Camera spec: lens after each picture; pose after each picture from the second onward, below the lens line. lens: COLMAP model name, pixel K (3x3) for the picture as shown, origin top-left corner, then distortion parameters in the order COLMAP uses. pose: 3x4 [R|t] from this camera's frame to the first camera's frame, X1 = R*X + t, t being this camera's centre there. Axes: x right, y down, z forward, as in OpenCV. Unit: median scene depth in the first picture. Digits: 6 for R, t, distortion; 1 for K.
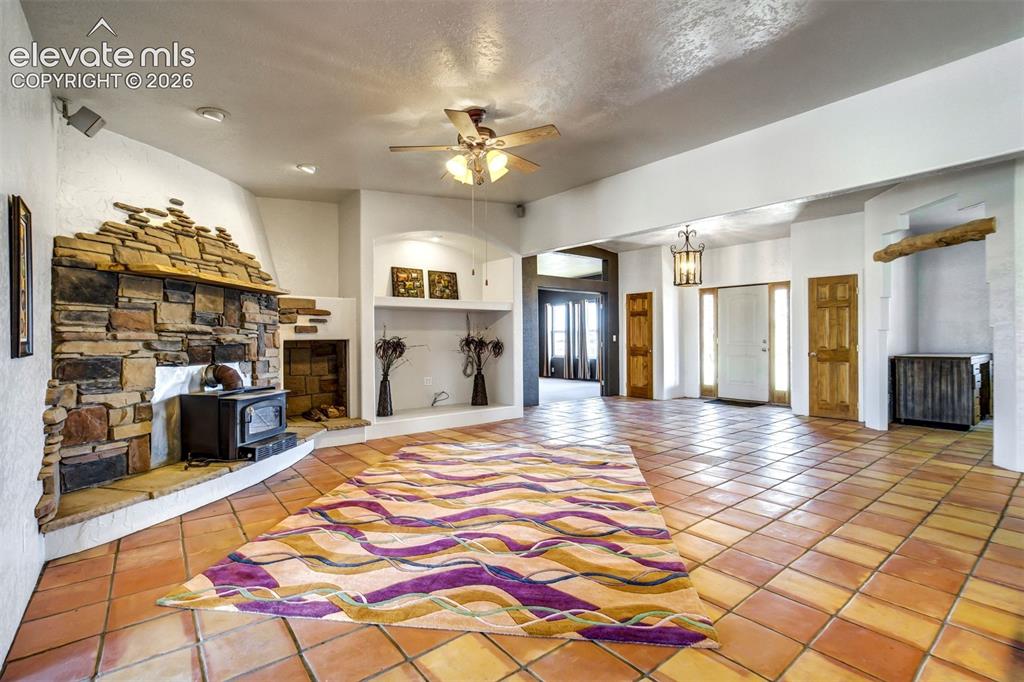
lens RADIAL K [[479.9, 0, 513.2], [0, 479.9, 327.8], [0, 0, 1]] dist [-0.039178, 0.022182]
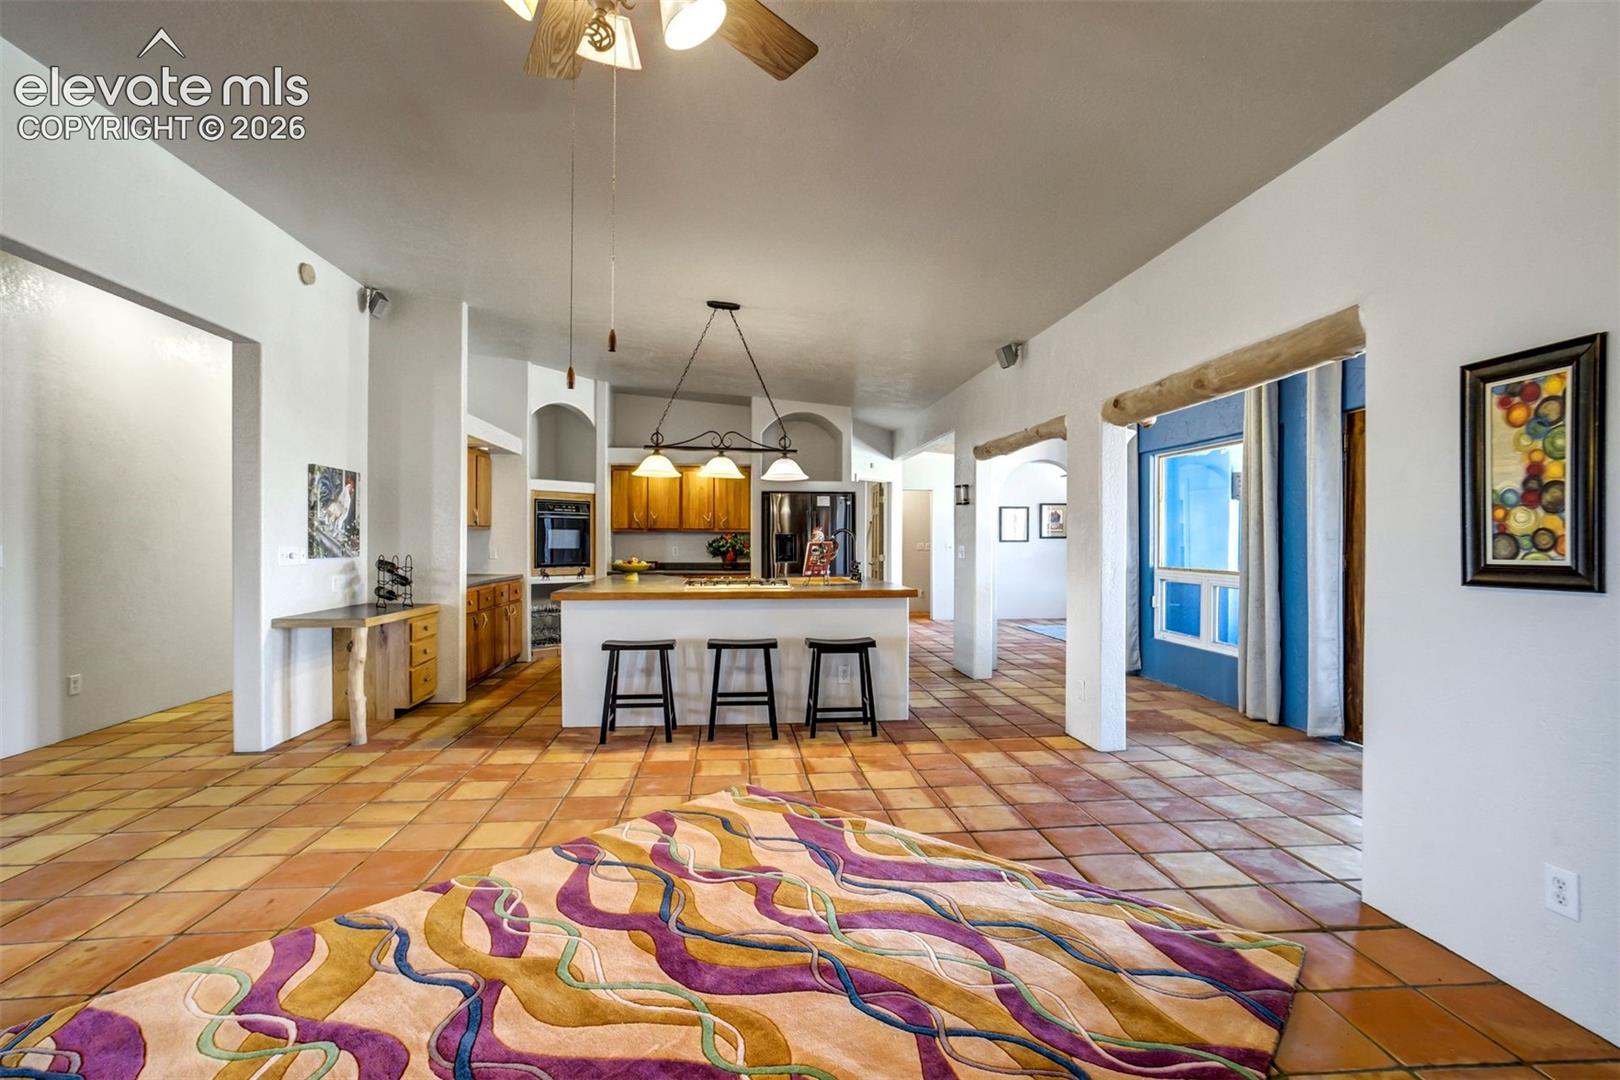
lens RADIAL K [[759.3, 0, 811.9], [0, 759.3, 519.1], [0, 0, 1]] dist [-0.039178, 0.022182]
pose [[-0.840125, 0.020104, 0.542020, -0.258280], [-0.007140, 0.998816, -0.048114, 0.007293], [-0.542346, -0.044291, -0.838987, 0.788054]]
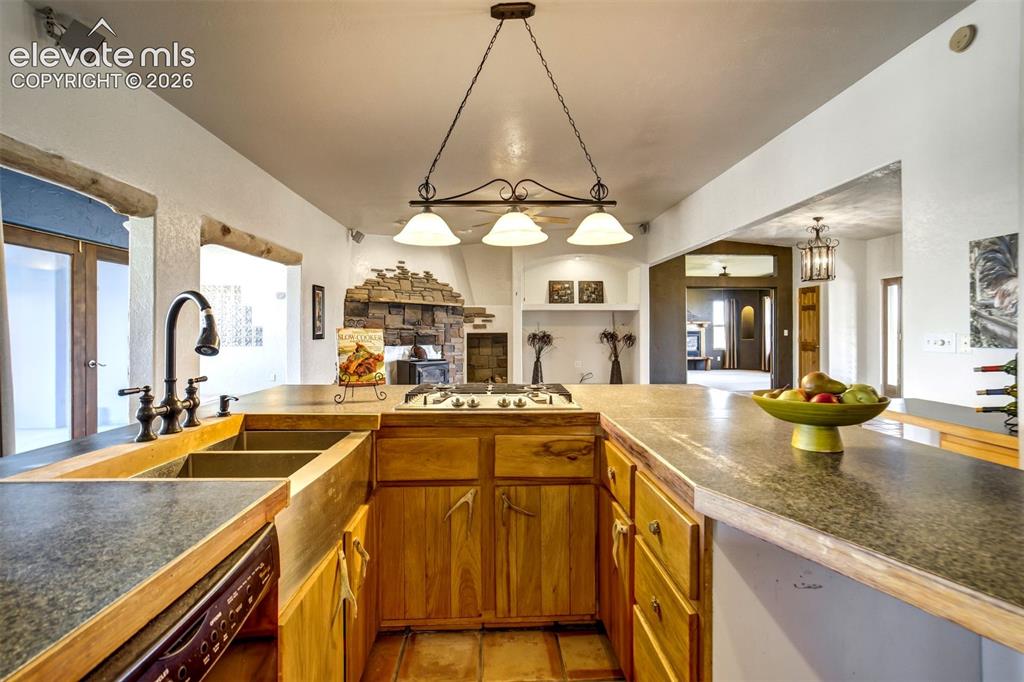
lens RADIAL K [[479.9, 0, 513.2], [0, 479.9, 327.8], [0, 0, 1]] dist [-0.039178, 0.022182]
pose [[0.812731, 0.000848, -0.582638, 0.606557], [0.008902, 0.999864, 0.013873, -0.013782], [0.582571, -0.016462, 0.812613, -0.255236]]
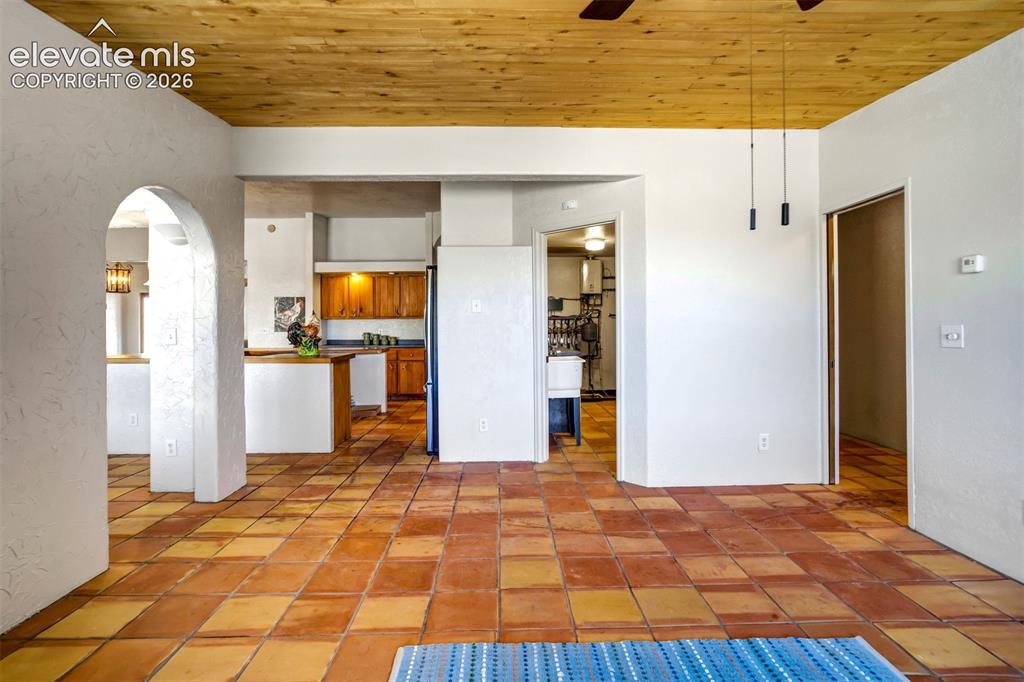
lens RADIAL K [[479.9, 0, 513.2], [0, 479.9, 327.8], [0, 0, 1]] dist [-0.039178, 0.022182]
pose [[0.598817, -0.000401, 0.800886, -0.076390], [-0.014433, 0.999832, 0.011292, -0.024095], [-0.800756, -0.018321, 0.598710, -1.118660]]
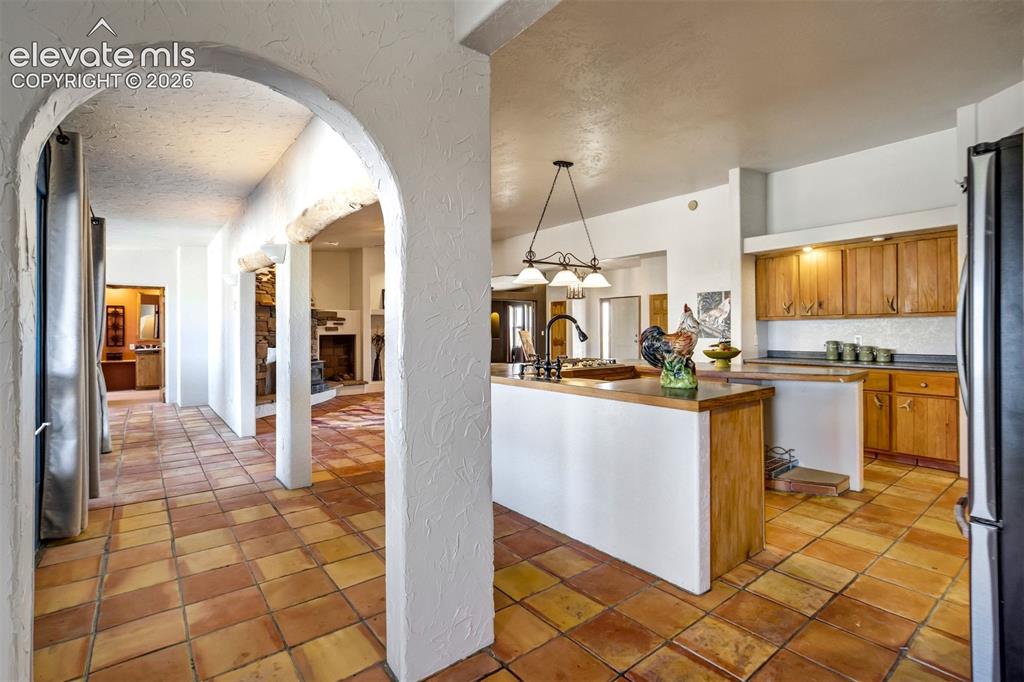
lens RADIAL K [[479.9, 0, 513.2], [0, 479.9, 327.8], [0, 0, 1]] dist [-0.039178, 0.022182]
pose [[0.999982, -0.000821, -0.005876, 0.247959], [0.000901, 0.999906, 0.013707, -0.024408], [0.005865, -0.013712, 0.999889, -0.764778]]
